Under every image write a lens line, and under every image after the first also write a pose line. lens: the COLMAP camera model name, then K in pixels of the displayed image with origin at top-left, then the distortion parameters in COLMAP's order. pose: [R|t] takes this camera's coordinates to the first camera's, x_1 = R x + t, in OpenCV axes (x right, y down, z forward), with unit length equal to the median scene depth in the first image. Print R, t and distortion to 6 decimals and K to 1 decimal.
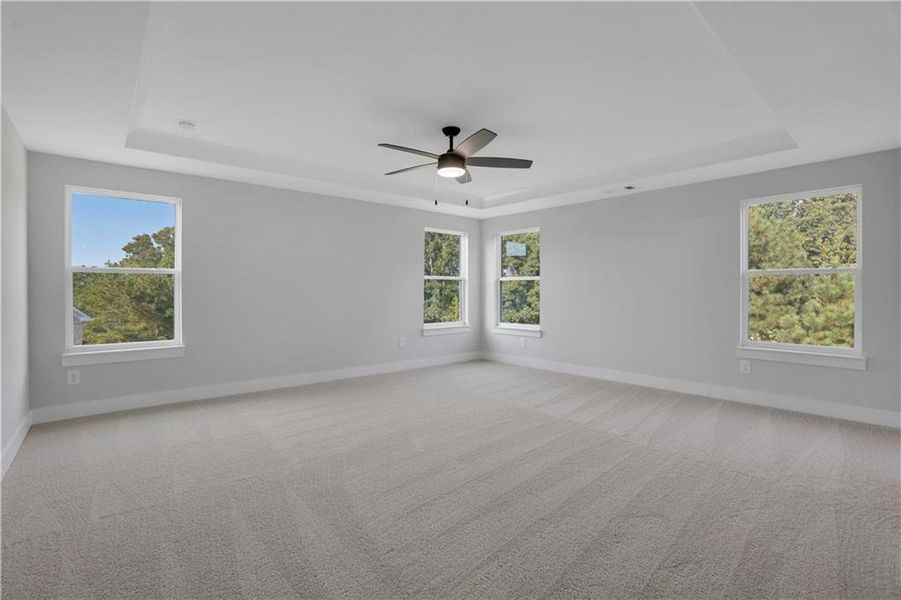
lens RADIAL K [[414.8, 0, 448.0], [0, 414.8, 294.0], [0, 0, 1]] dist [-0.073663, 0.029267]
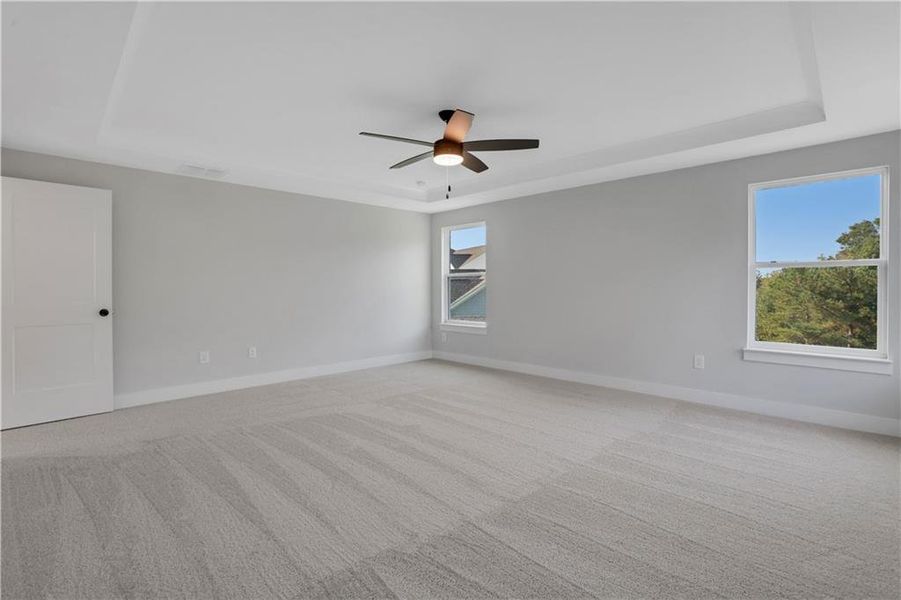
lens RADIAL K [[414.8, 0, 448.0], [0, 414.8, 294.0], [0, 0, 1]] dist [-0.073663, 0.029267]
pose [[0.064999, 0.016245, -0.997753, 0.080167], [-0.004117, 0.999863, 0.016011, -0.001146], [0.997877, 0.003067, 0.065057, 0.078088]]
